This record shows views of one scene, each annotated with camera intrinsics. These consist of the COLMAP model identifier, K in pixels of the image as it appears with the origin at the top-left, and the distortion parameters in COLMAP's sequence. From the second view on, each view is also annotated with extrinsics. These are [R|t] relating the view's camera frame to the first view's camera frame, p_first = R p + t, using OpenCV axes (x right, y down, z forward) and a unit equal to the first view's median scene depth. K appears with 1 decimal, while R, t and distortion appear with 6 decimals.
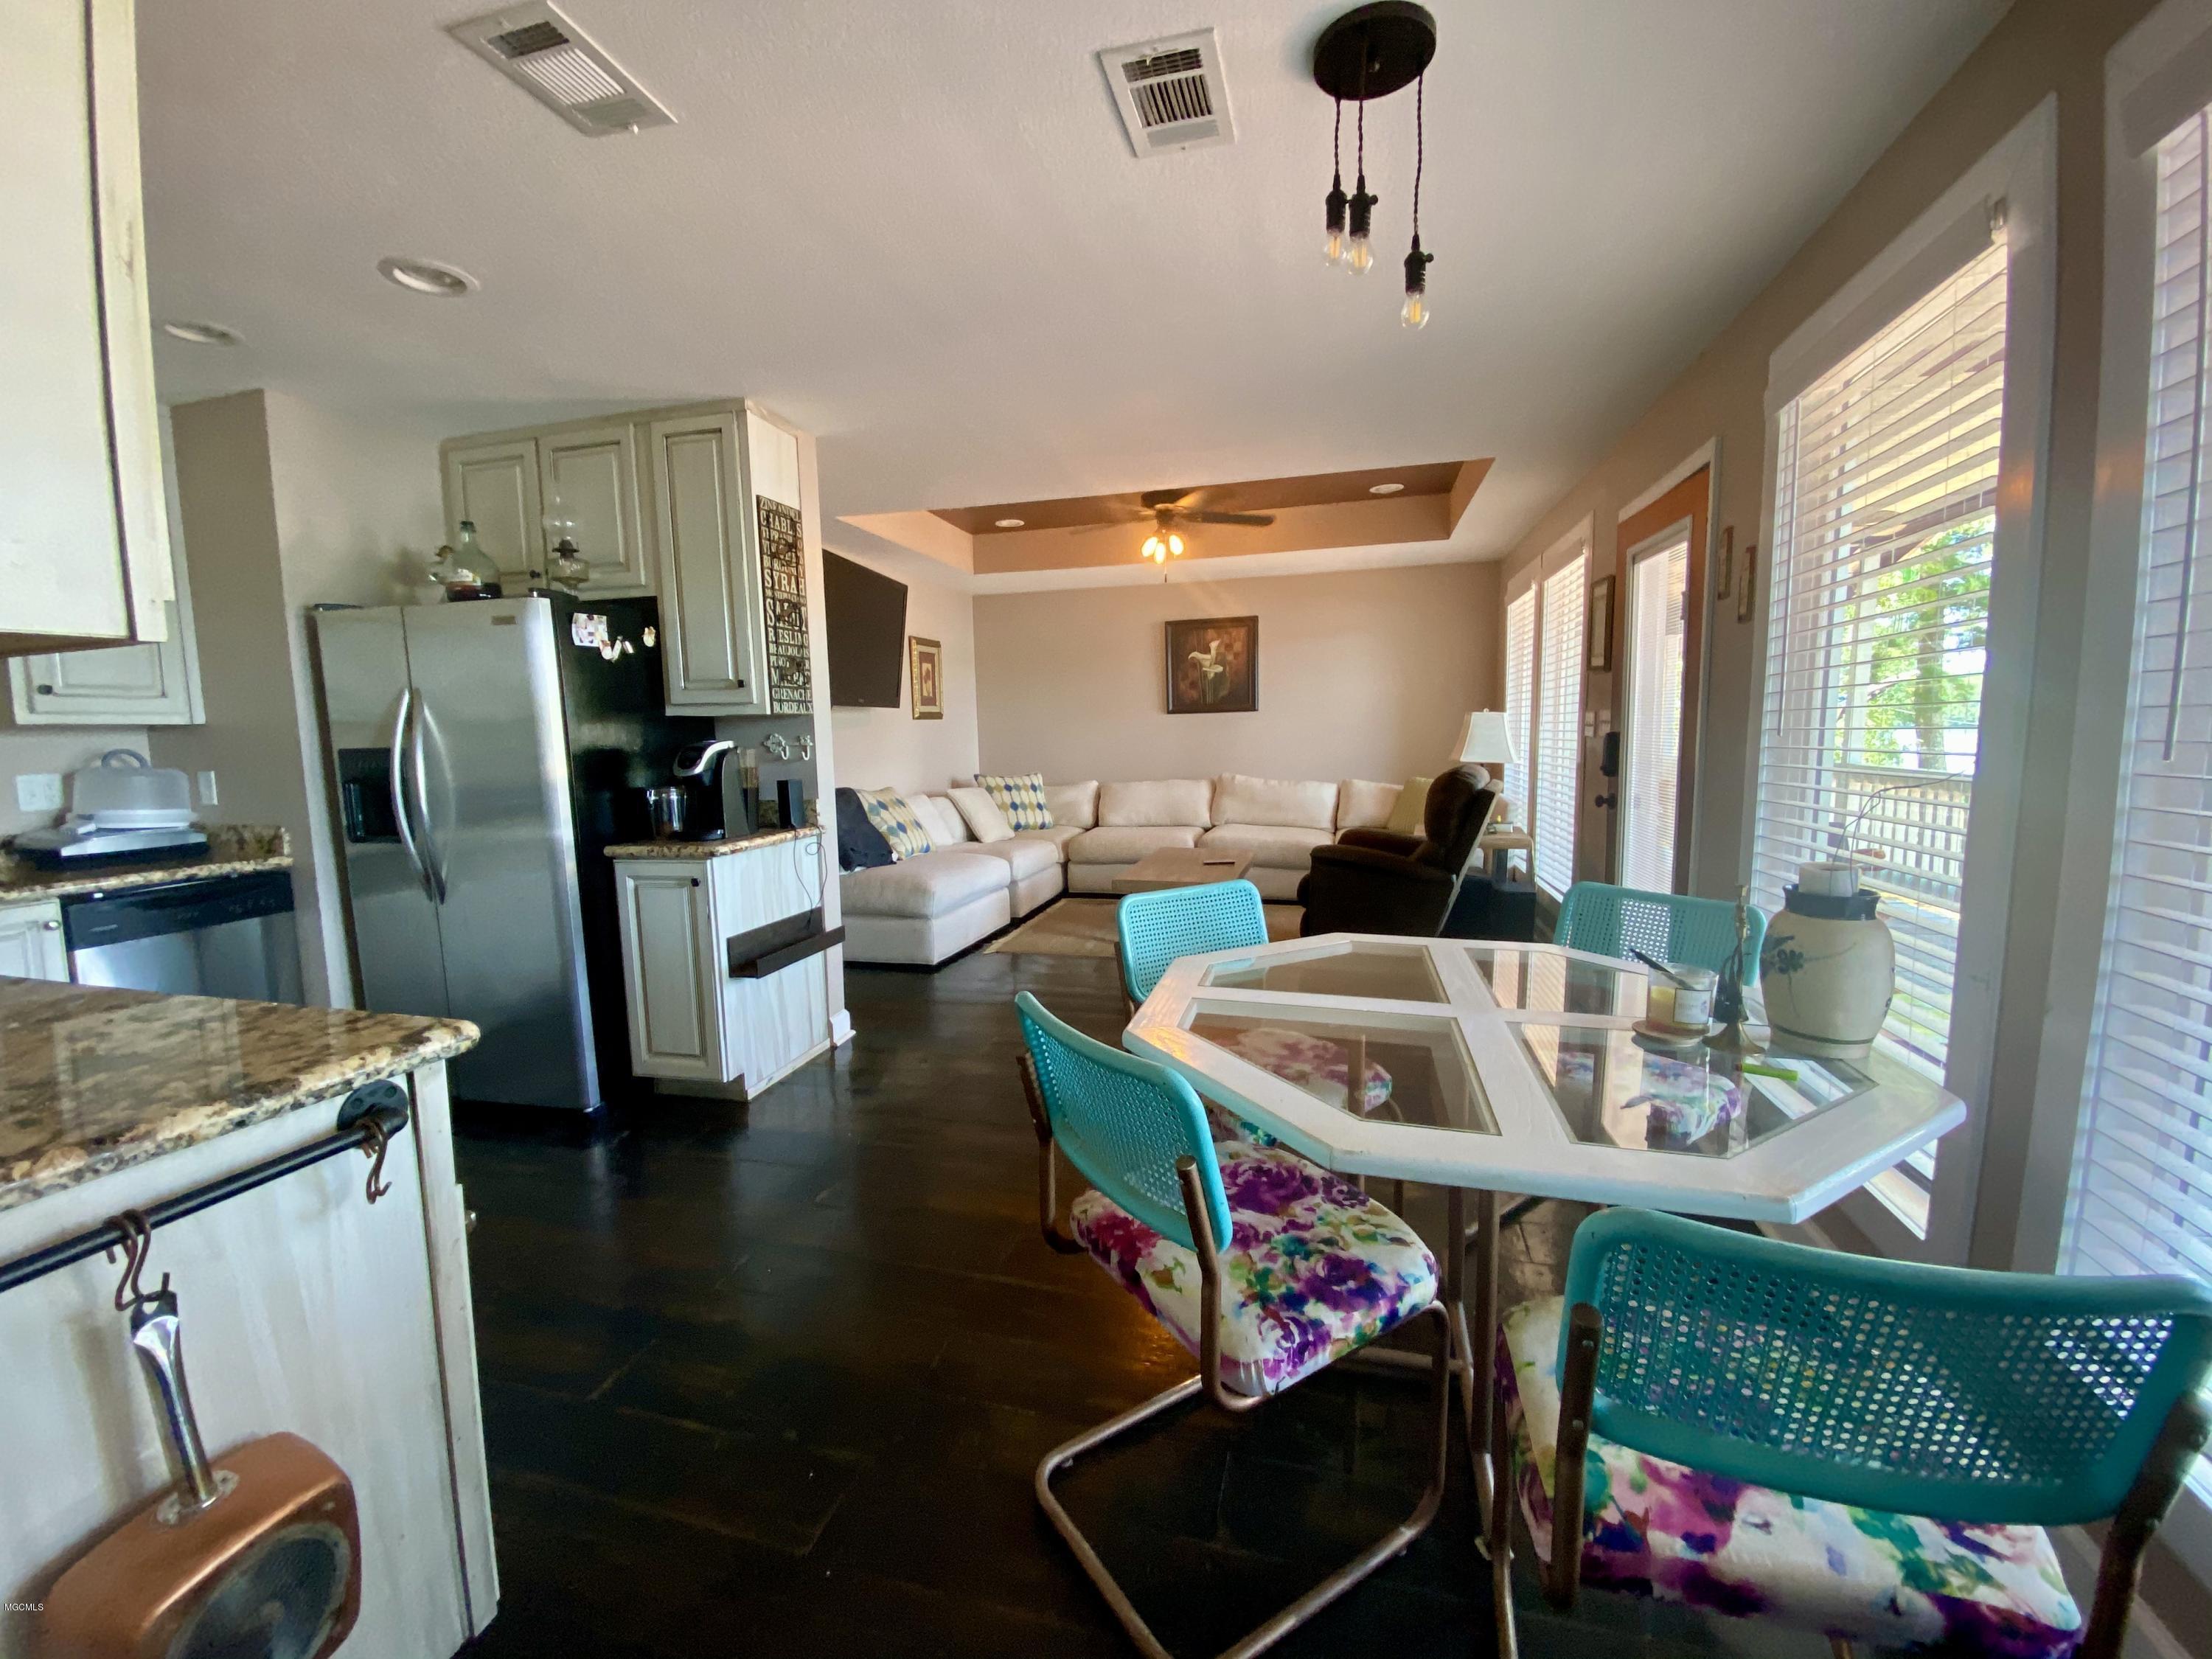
lens RADIAL K [[884.9, 0, 1108.2], [0, 884.9, 824.1], [0, 0, 1]] dist [0.047652, -0.035626]
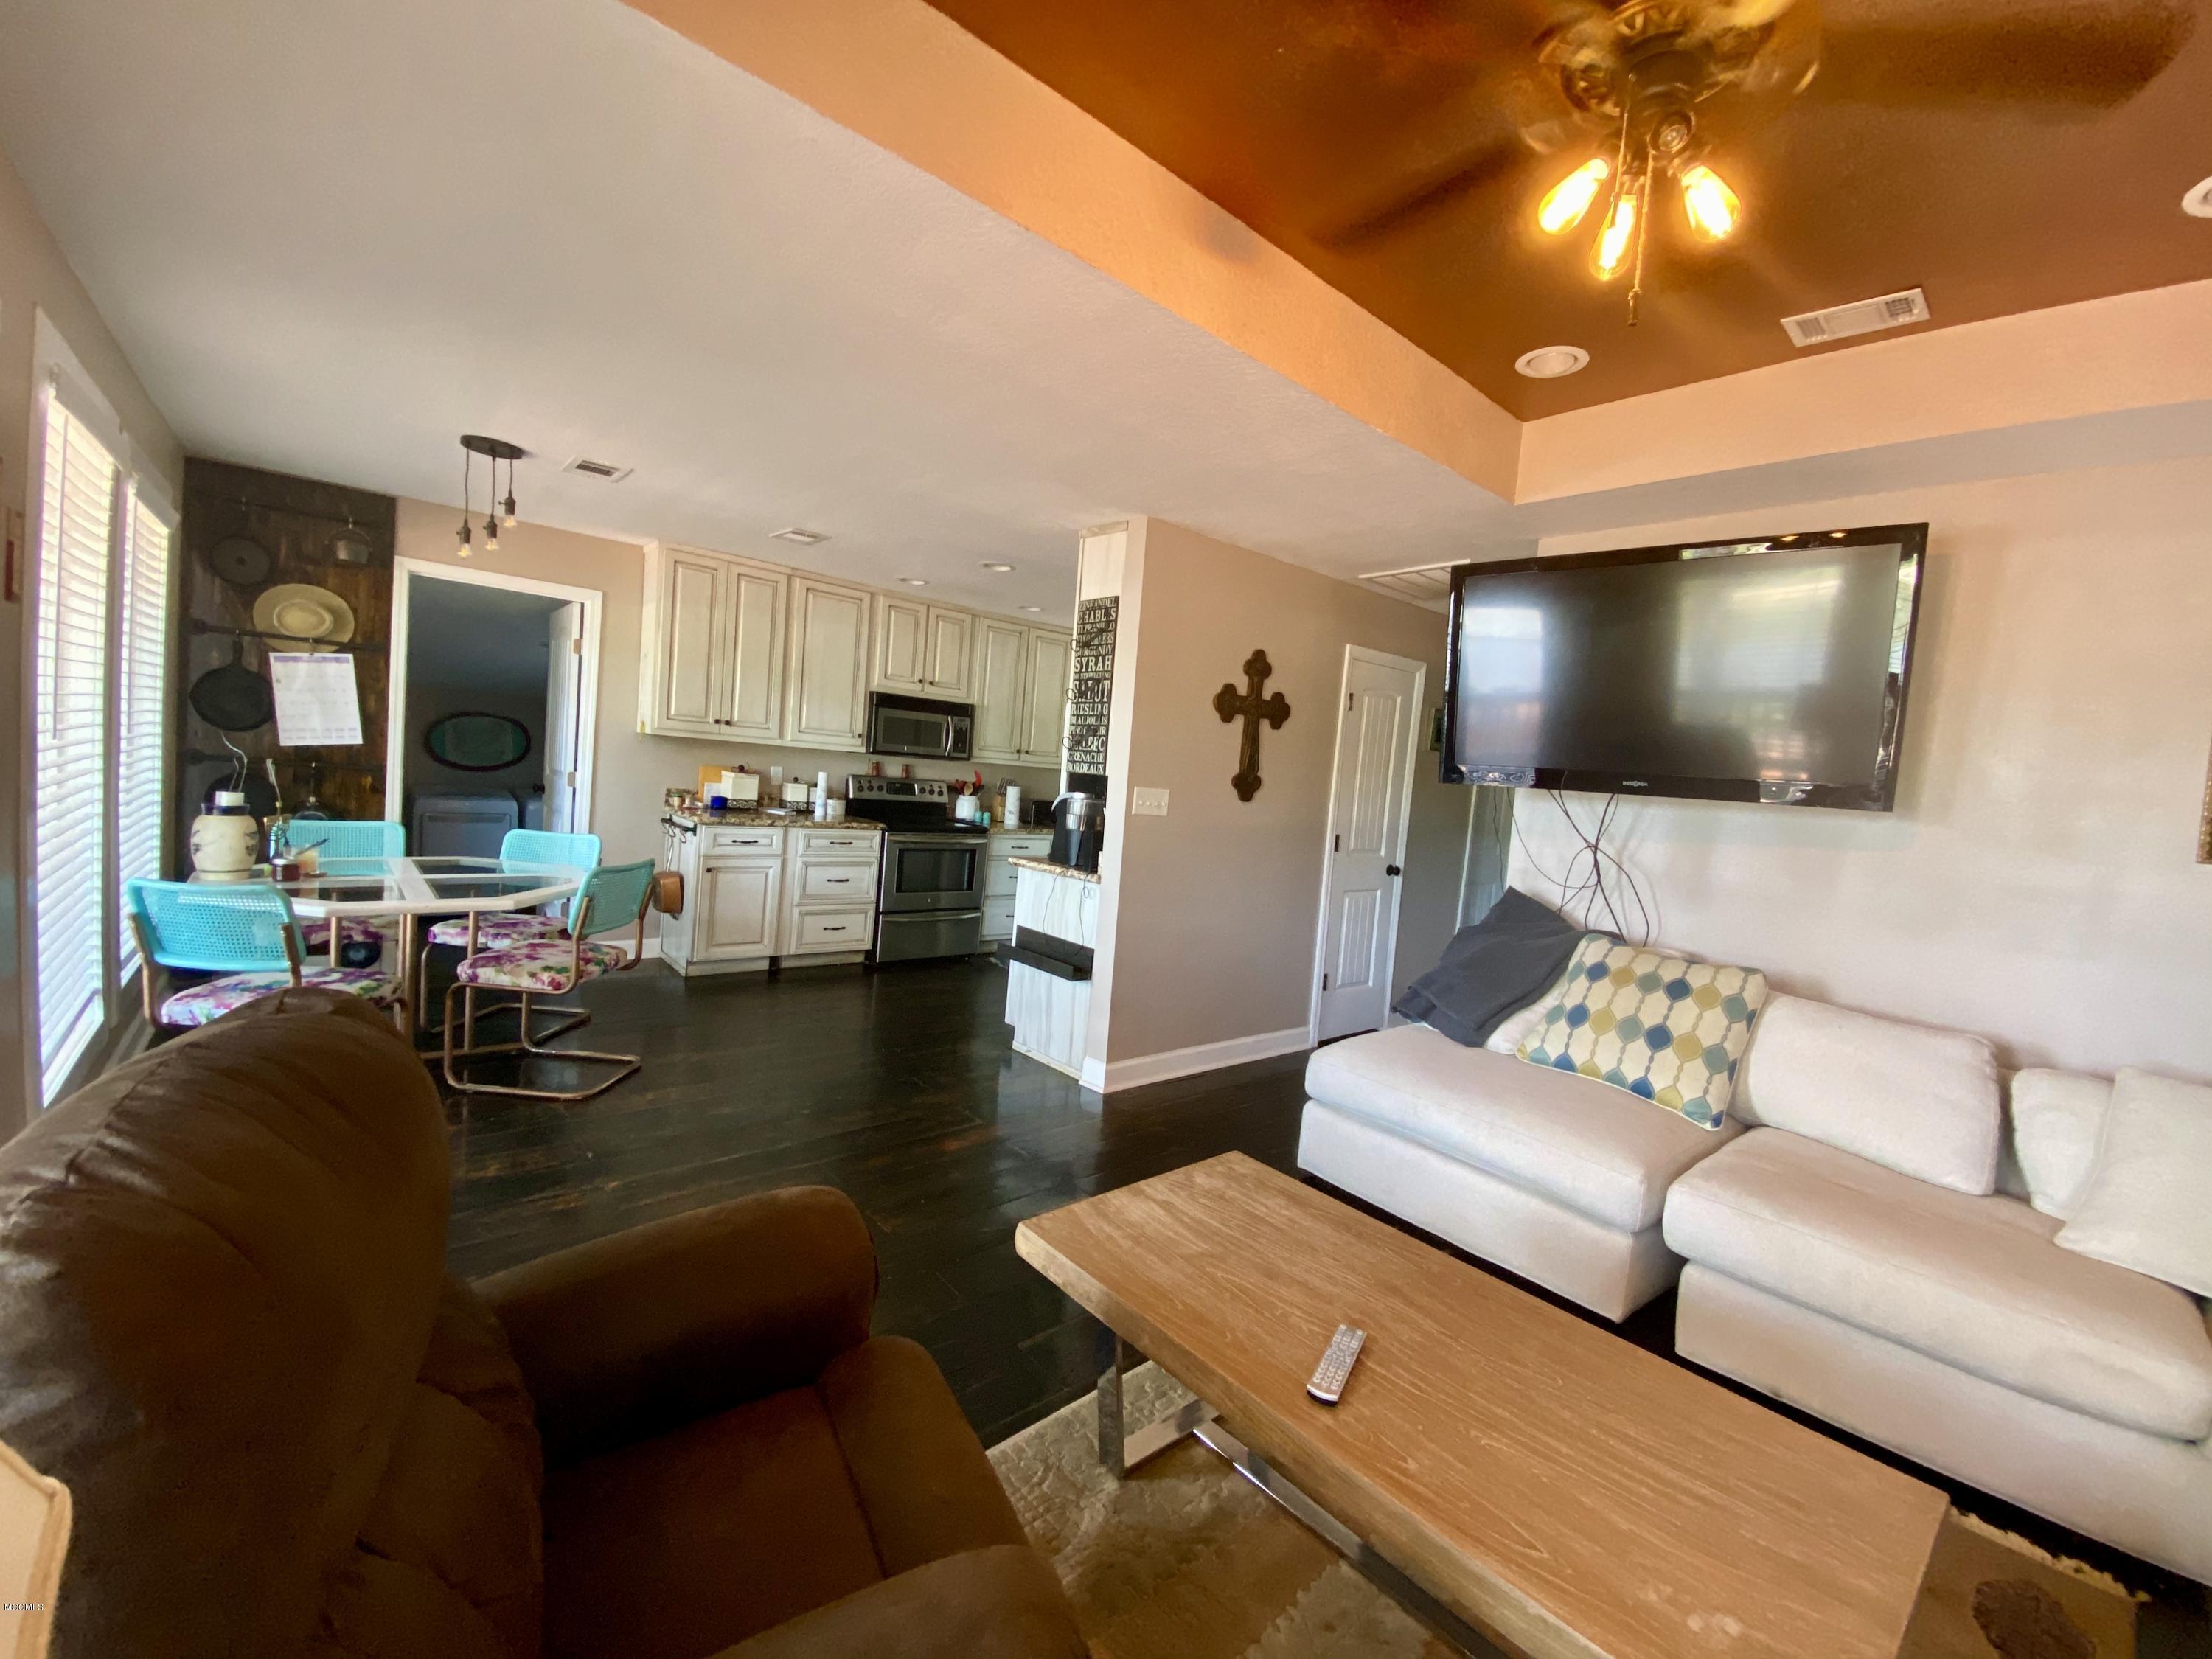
lens RADIAL K [[884.9, 0, 1108.2], [0, 884.9, 824.1], [0, 0, 1]] dist [0.047652, -0.035626]
pose [[-0.553984, 0.022569, -0.832221, 0.467671], [-0.162105, 0.977575, 0.134418, -0.170440], [0.816593, 0.209373, -0.537903, 1.291177]]
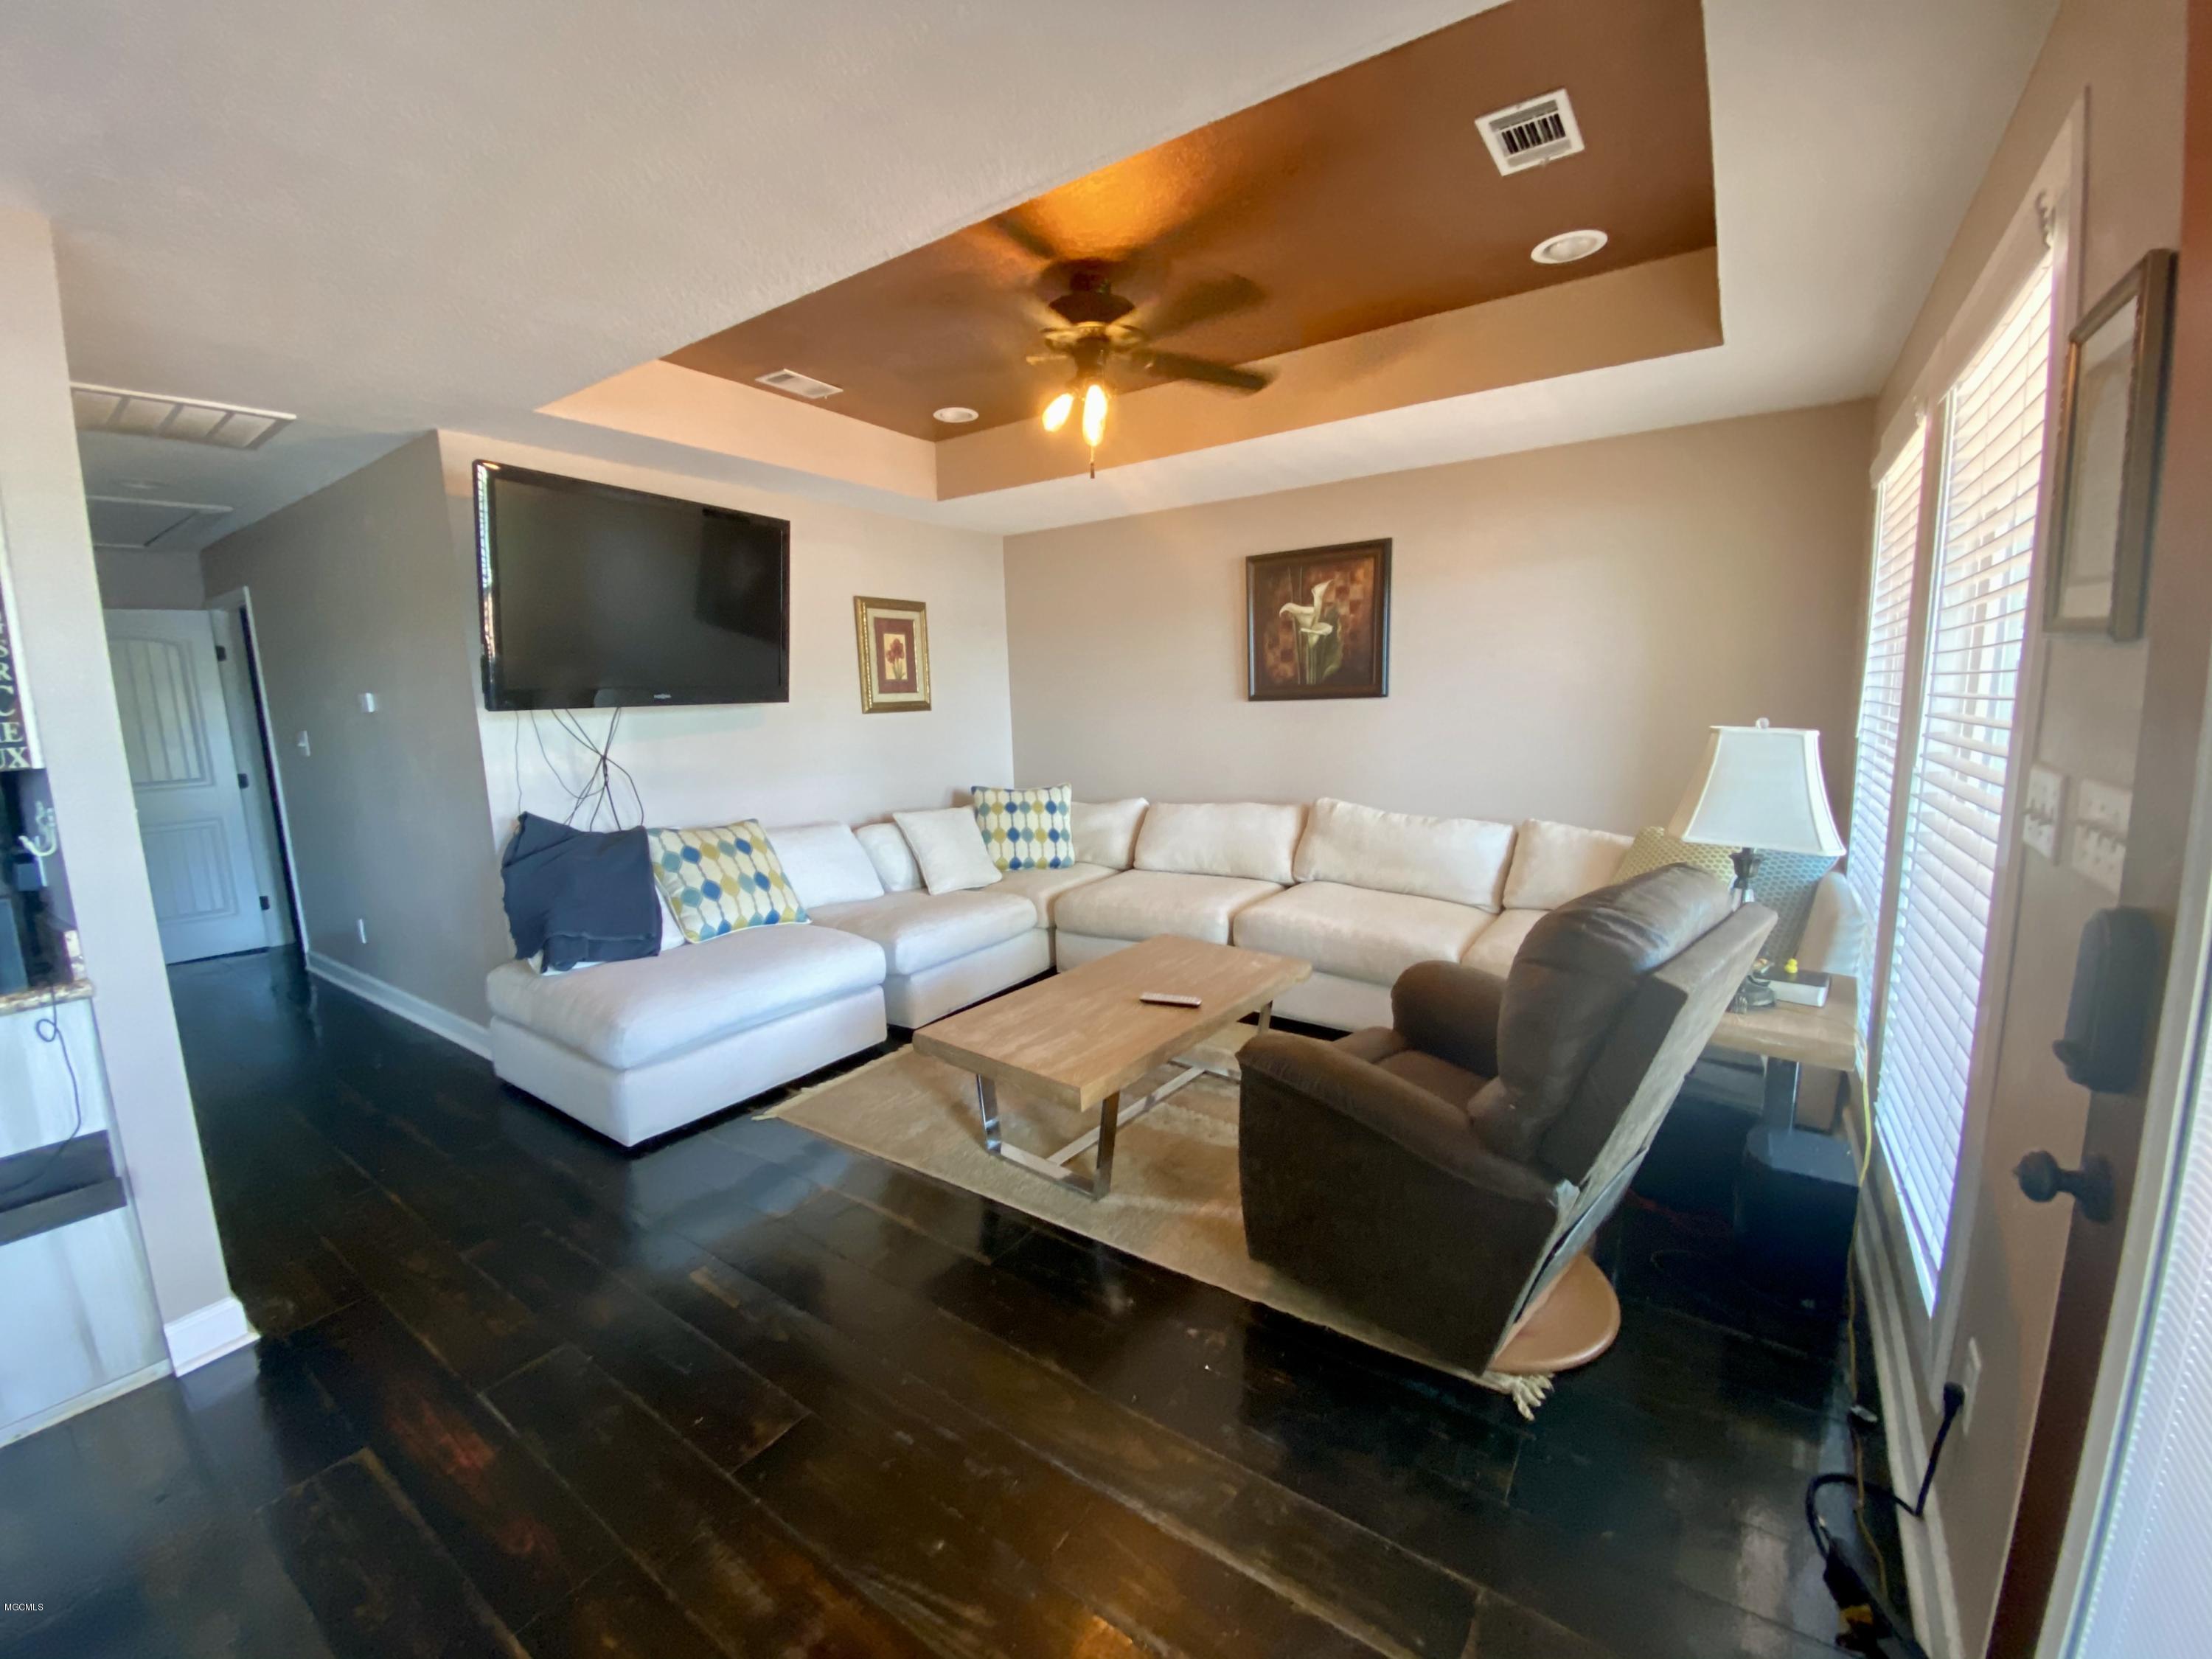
lens RADIAL K [[890.7, 0, 1106.0], [0, 890.7, 829.5], [0, 0, 1]] dist [0.009489, -0.014964]
pose [[0.941028, 0.046900, -0.335061, 0.329503], [-0.030118, 0.998026, 0.055109, -0.108031], [0.336984, -0.041767, 0.940583, 0.592552]]
